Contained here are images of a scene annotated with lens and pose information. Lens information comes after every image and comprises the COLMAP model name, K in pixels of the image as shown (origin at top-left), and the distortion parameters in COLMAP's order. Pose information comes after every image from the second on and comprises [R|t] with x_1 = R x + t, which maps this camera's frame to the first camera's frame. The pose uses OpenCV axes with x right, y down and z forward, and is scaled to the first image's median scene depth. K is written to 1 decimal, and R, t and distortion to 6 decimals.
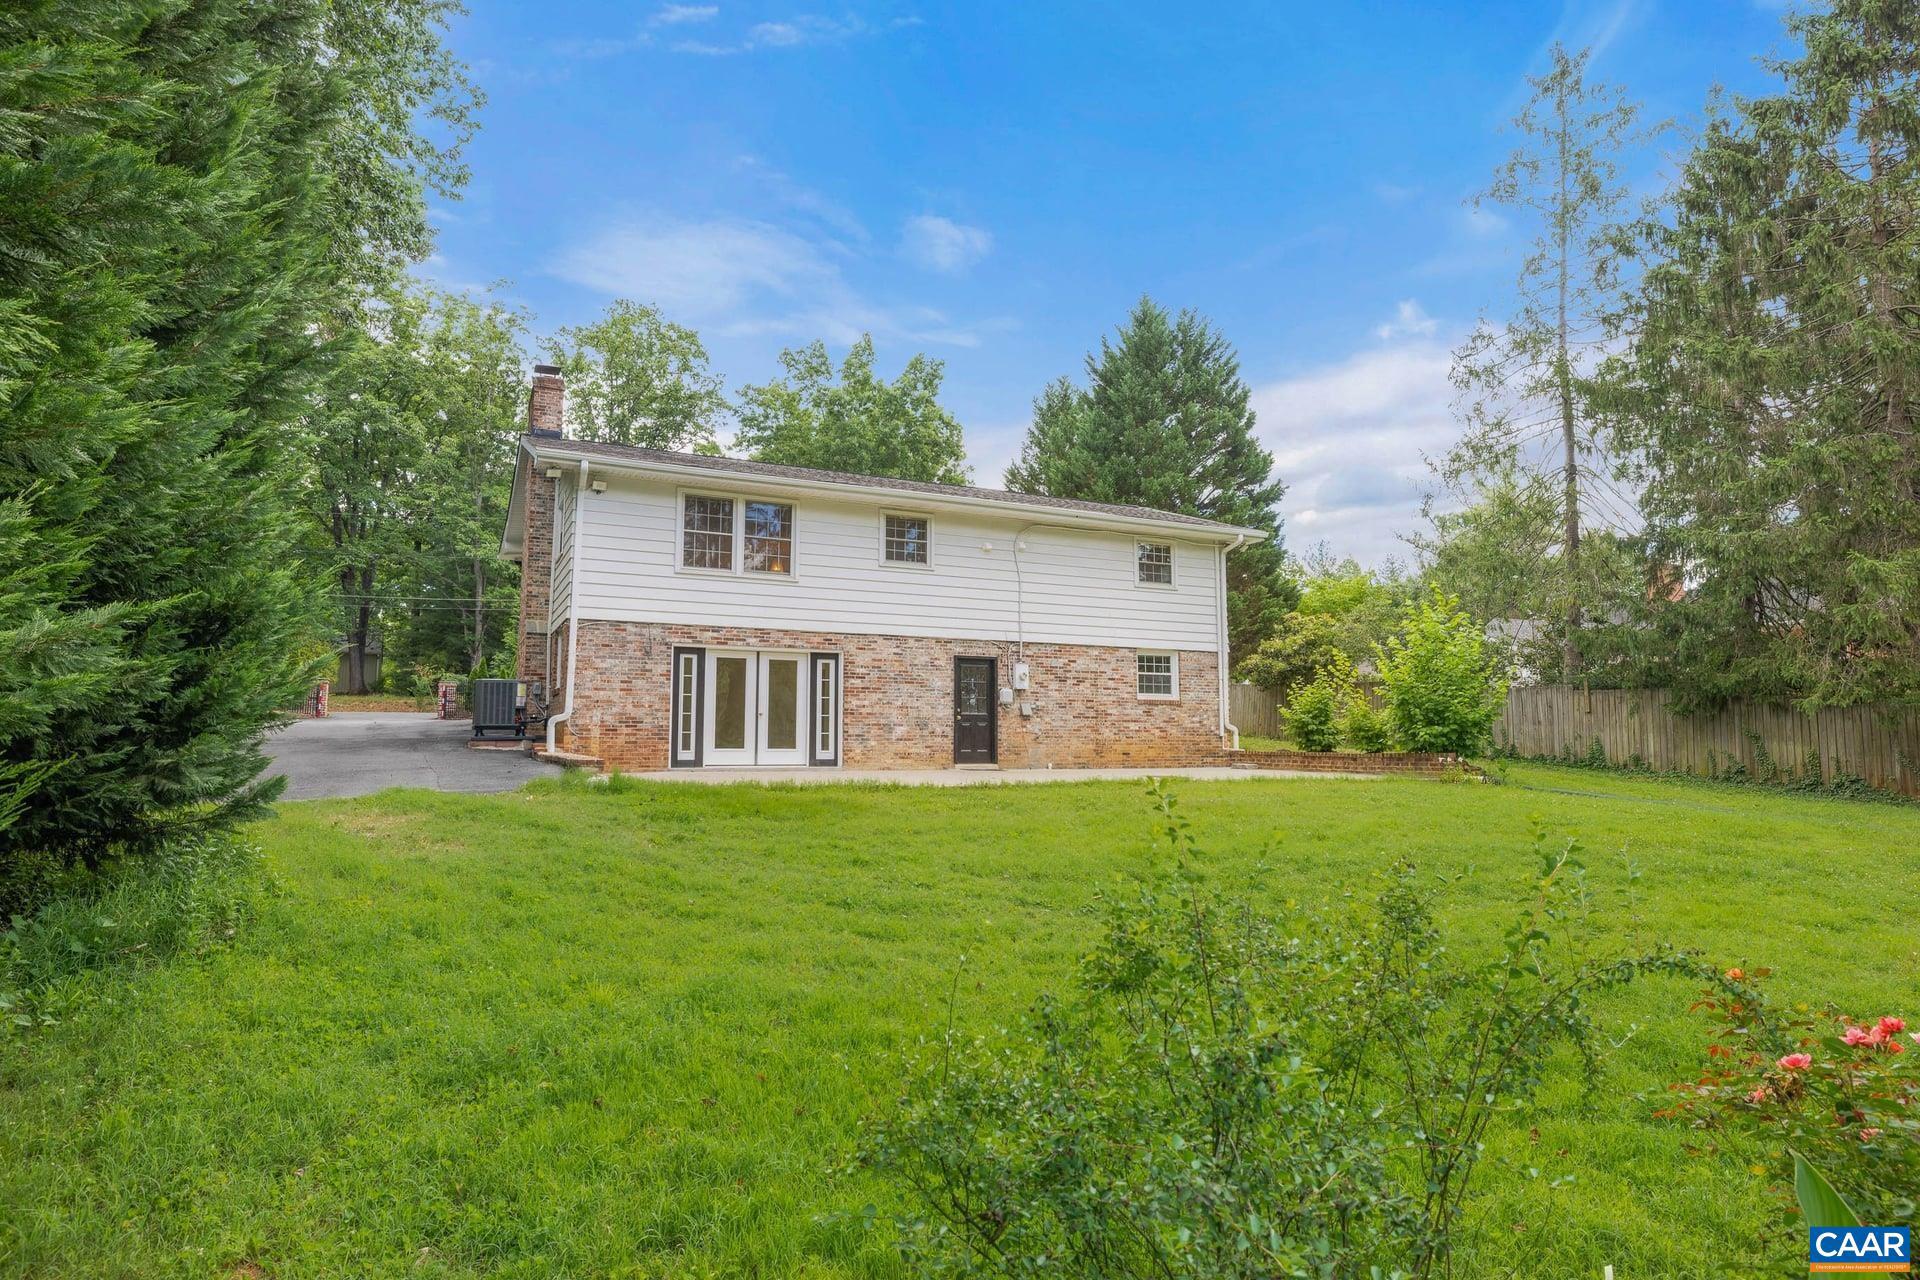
lens RADIAL K [[1060.3, 0, 960.0], [0, 1060.3, 640.0], [0, 0, 1]] dist [-0.002714, -0.000745]
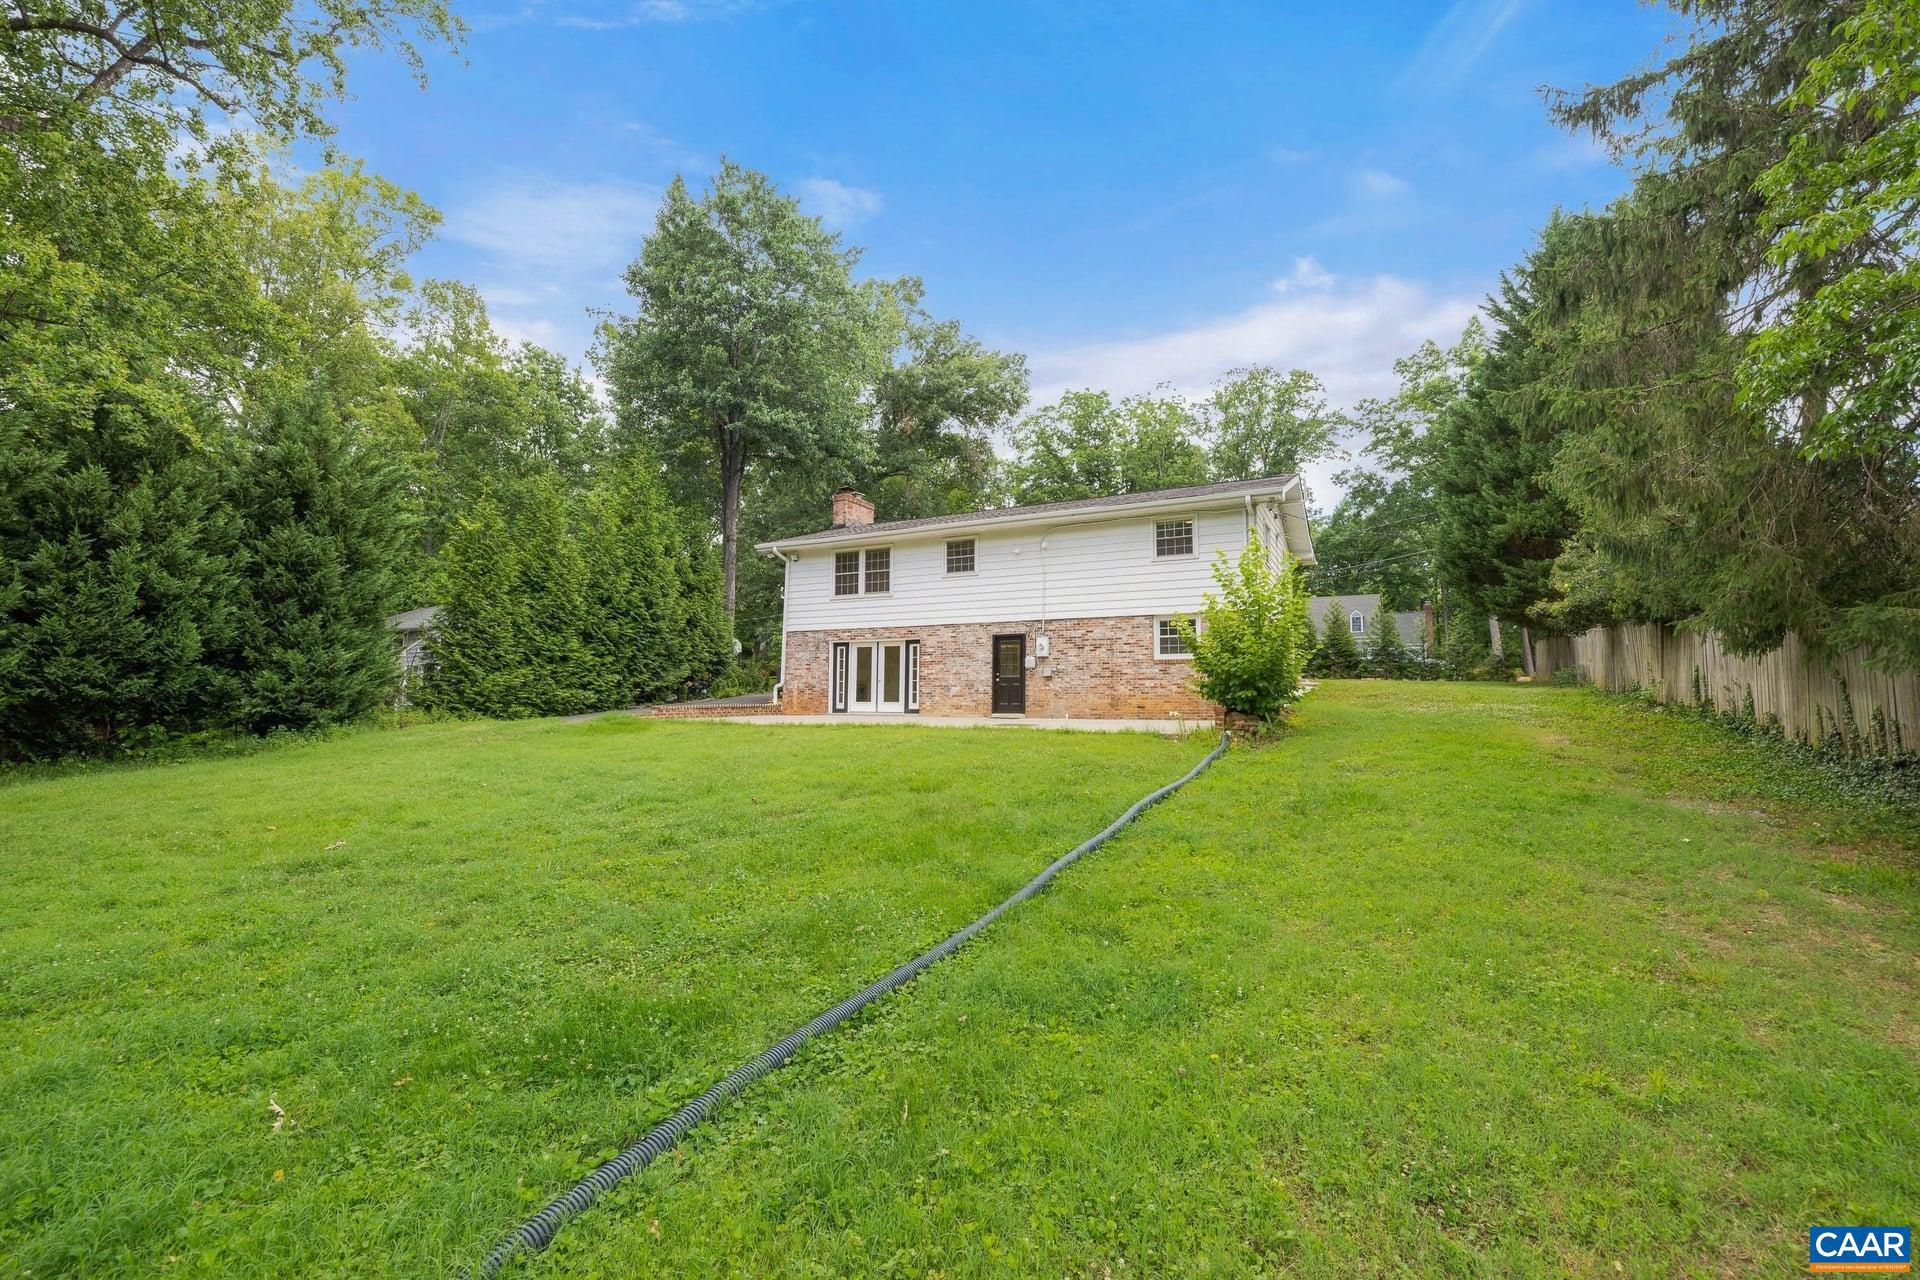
lens RADIAL K [[806.4, 0, 956.4], [0, 806.4, 636.3], [0, 0, 1]] dist [0.000486, 0.000166]
pose [[0.597274, -0.067504, -0.799191, 0.807020], [0.075466, 0.996761, -0.027793, 0.042395], [0.798479, -0.043712, 0.600434, 0.336301]]
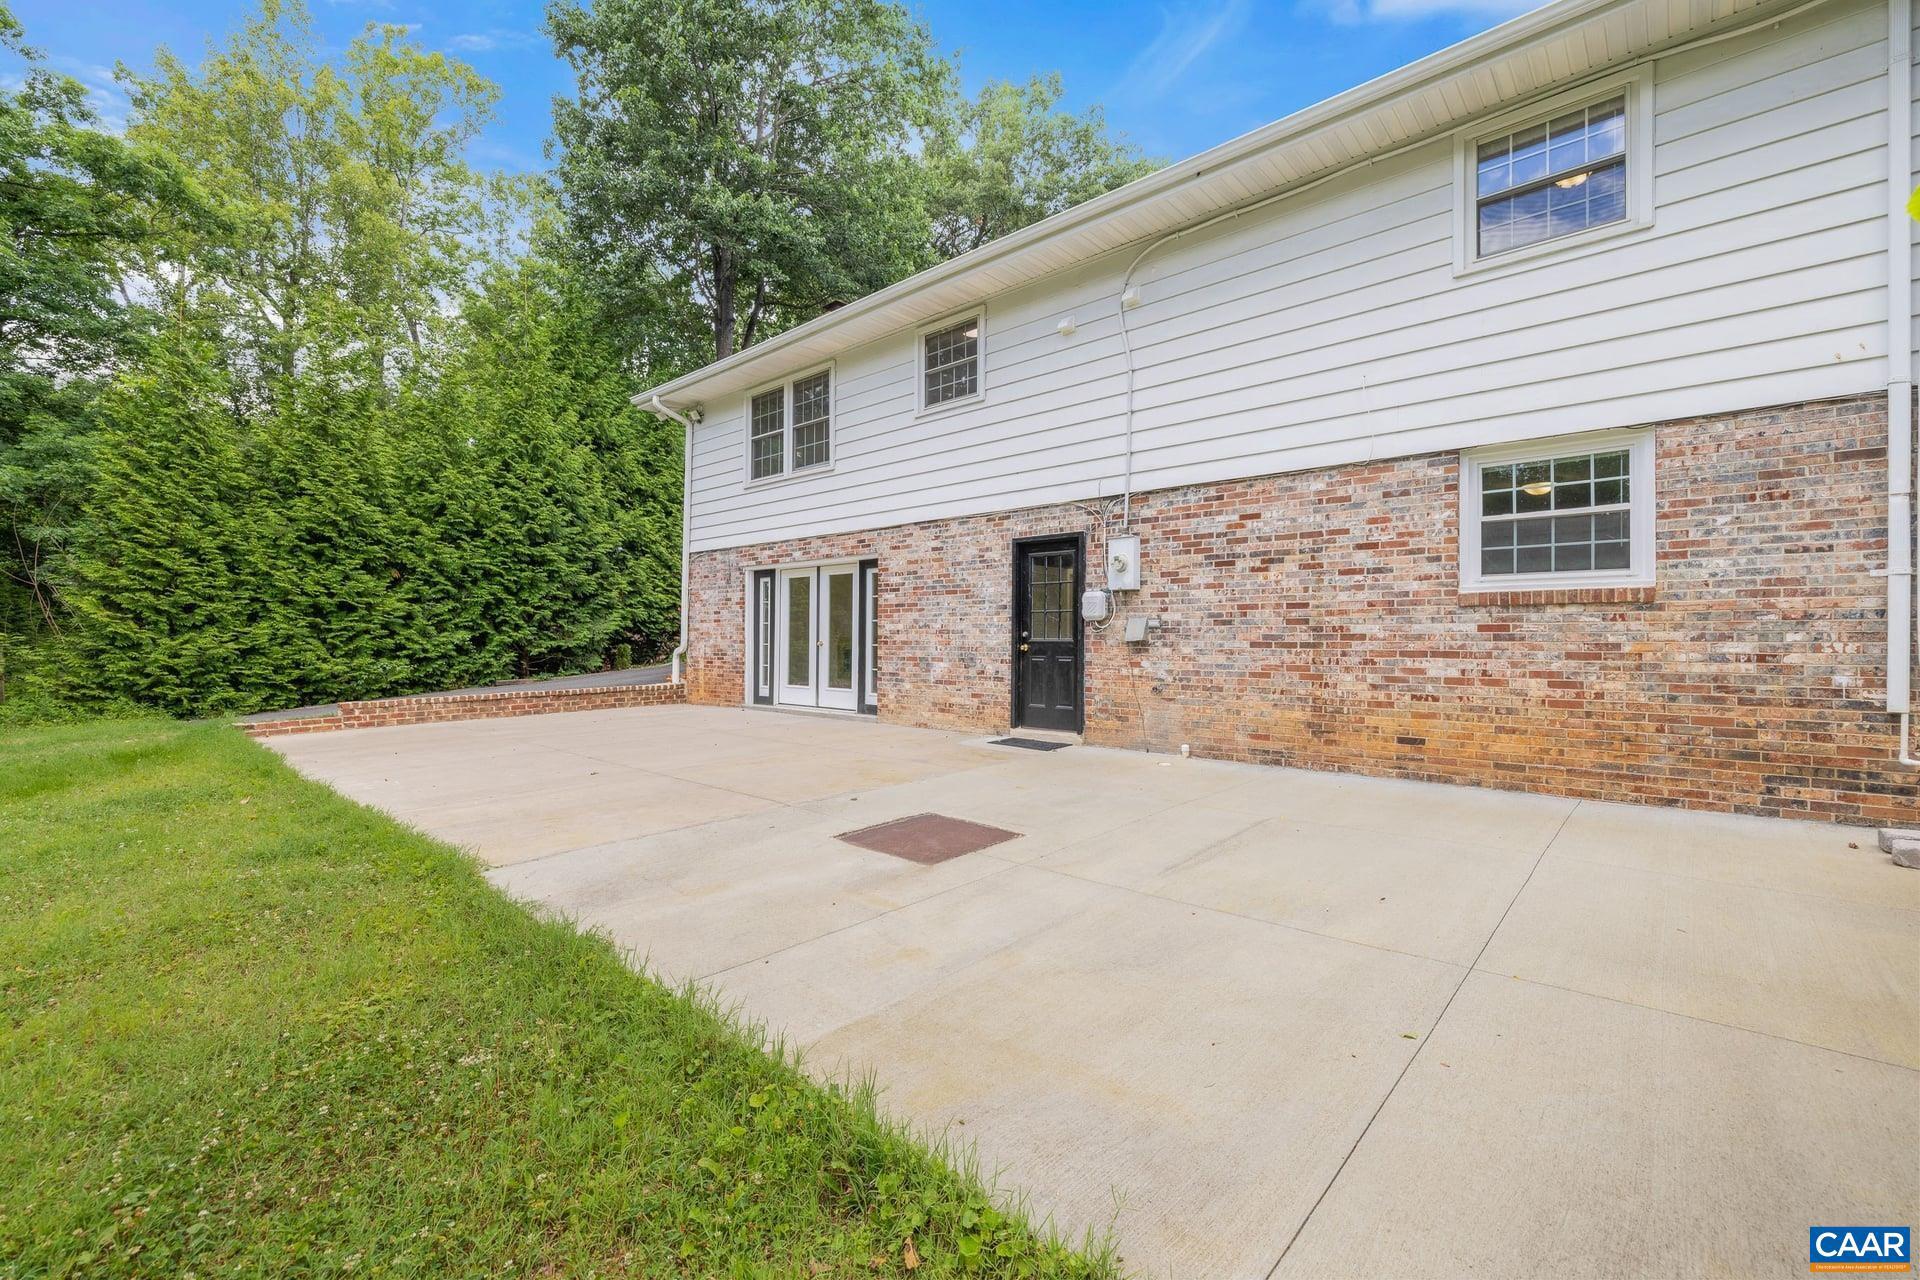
lens RADIAL K [[806.4, 0, 956.4], [0, 806.4, 636.3], [0, 0, 1]] dist [0.000486, 0.000166]
pose [[0.372273, -0.005712, -0.928106, 0.390566], [0.090206, 0.995469, 0.030056, 0.051212], [0.923729, -0.094910, 0.371102, 0.809401]]
